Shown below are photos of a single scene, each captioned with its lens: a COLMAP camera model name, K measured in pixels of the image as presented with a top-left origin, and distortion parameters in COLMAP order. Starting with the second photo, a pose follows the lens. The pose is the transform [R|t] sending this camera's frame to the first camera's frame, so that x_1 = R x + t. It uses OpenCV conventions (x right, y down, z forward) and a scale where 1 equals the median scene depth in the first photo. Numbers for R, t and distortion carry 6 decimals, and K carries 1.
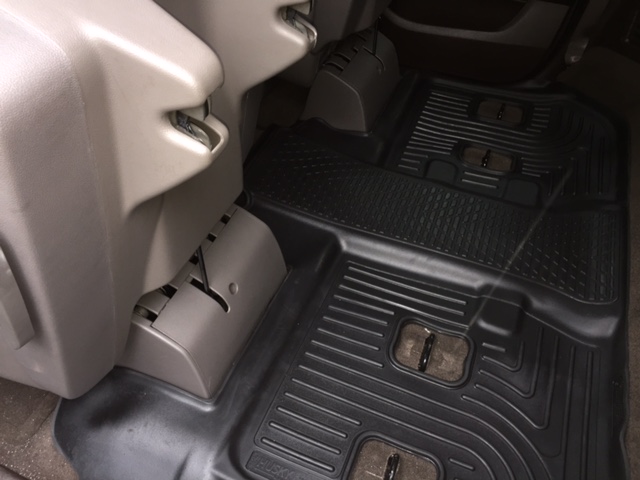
lens RADIAL K [[532.7, 0, 320.0], [0, 532.7, 240.0], [0, 0, 1]] dist [0.003981, -0.000321]
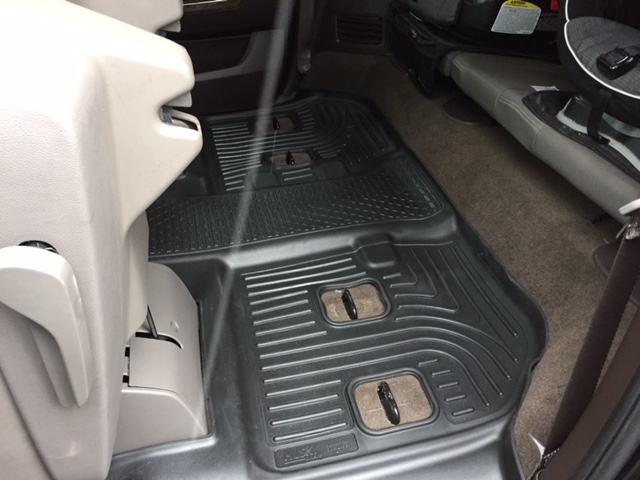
lens RADIAL K [[537.6, 0, 320.0], [0, 537.6, 240.0], [0, 0, 1]] dist [0.011508, 0.001048]
pose [[0.807457, -0.394342, 0.438757, -0.283418], [0.450911, 0.892130, -0.028004, 0.085885], [-0.380385, 0.220452, 0.898169, -0.032443]]
